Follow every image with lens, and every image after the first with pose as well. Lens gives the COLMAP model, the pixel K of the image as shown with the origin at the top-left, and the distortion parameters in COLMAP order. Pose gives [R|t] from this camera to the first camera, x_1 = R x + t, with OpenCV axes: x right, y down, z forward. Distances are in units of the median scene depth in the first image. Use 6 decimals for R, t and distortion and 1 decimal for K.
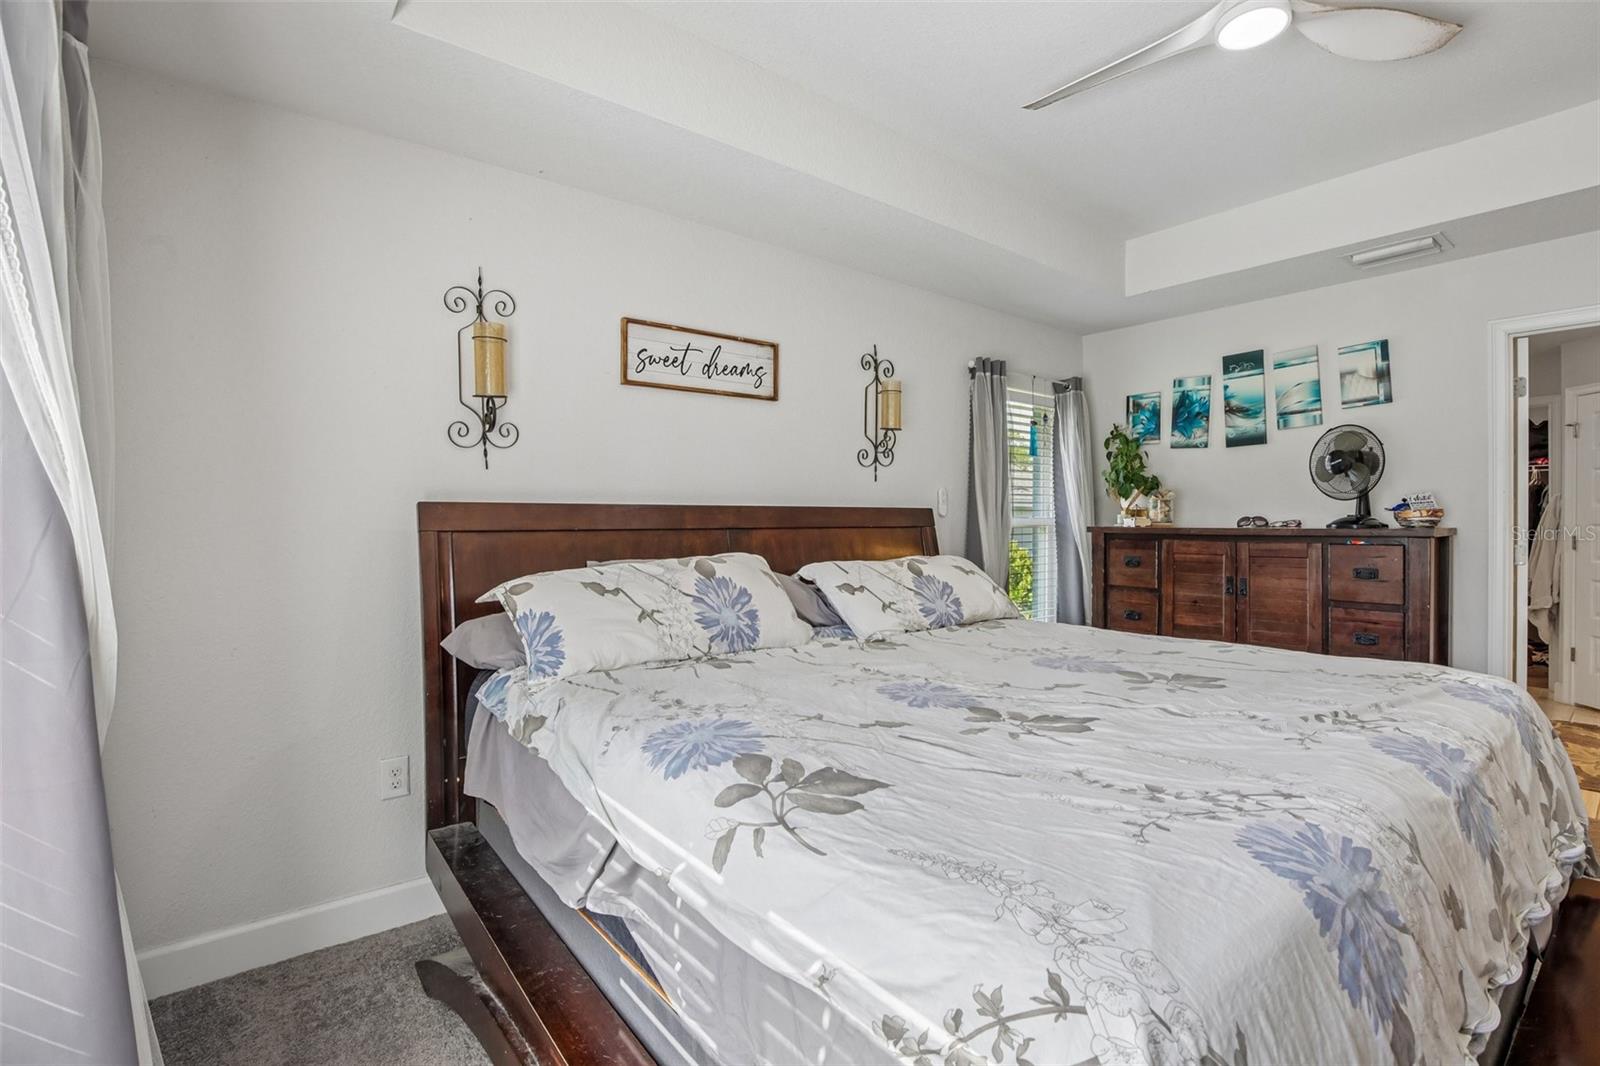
lens RADIAL K [[728.3, 0, 801.2], [0, 728.3, 530.4], [0, 0, 1]] dist [-0.035748, 0.005212]
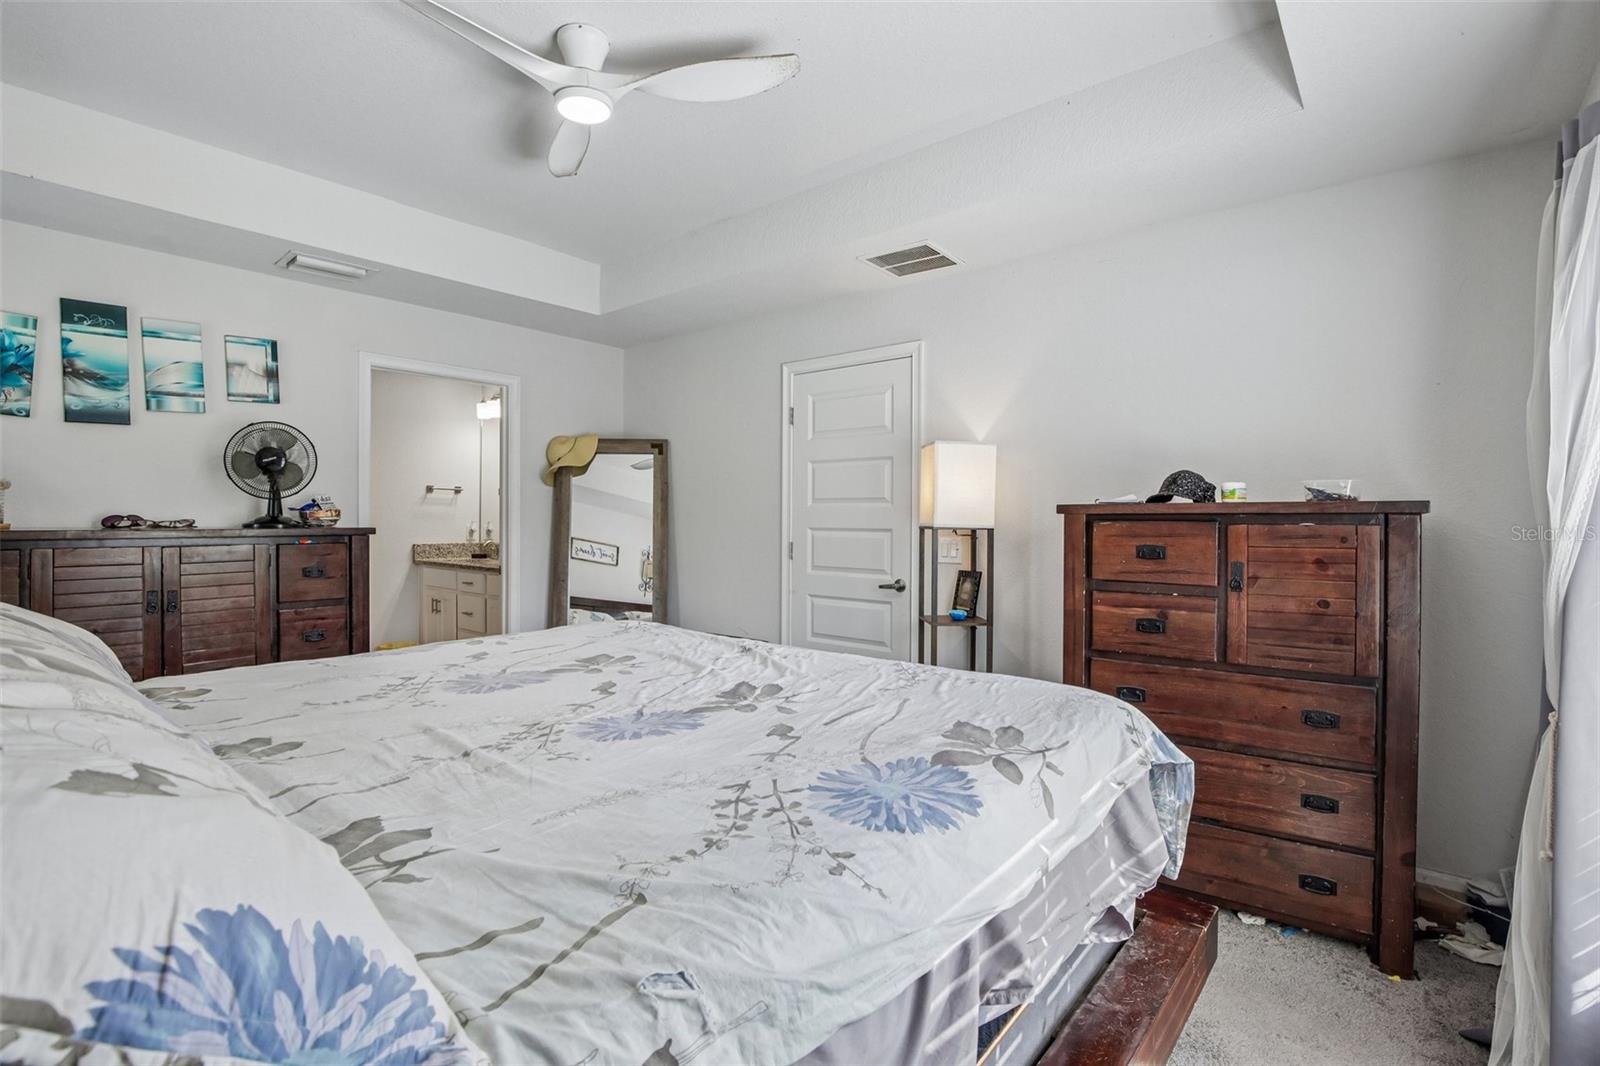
lens RADIAL K [[751.9, 0, 799.8], [0, 751.9, 529.4], [0, 0, 1]] dist [-0.021416, 0.000377]
pose [[-0.212424, -0.014858, 0.977065, -0.359146], [0.011073, 0.999784, 0.017611, -0.010495], [-0.977115, 0.014560, -0.212213, 0.484136]]
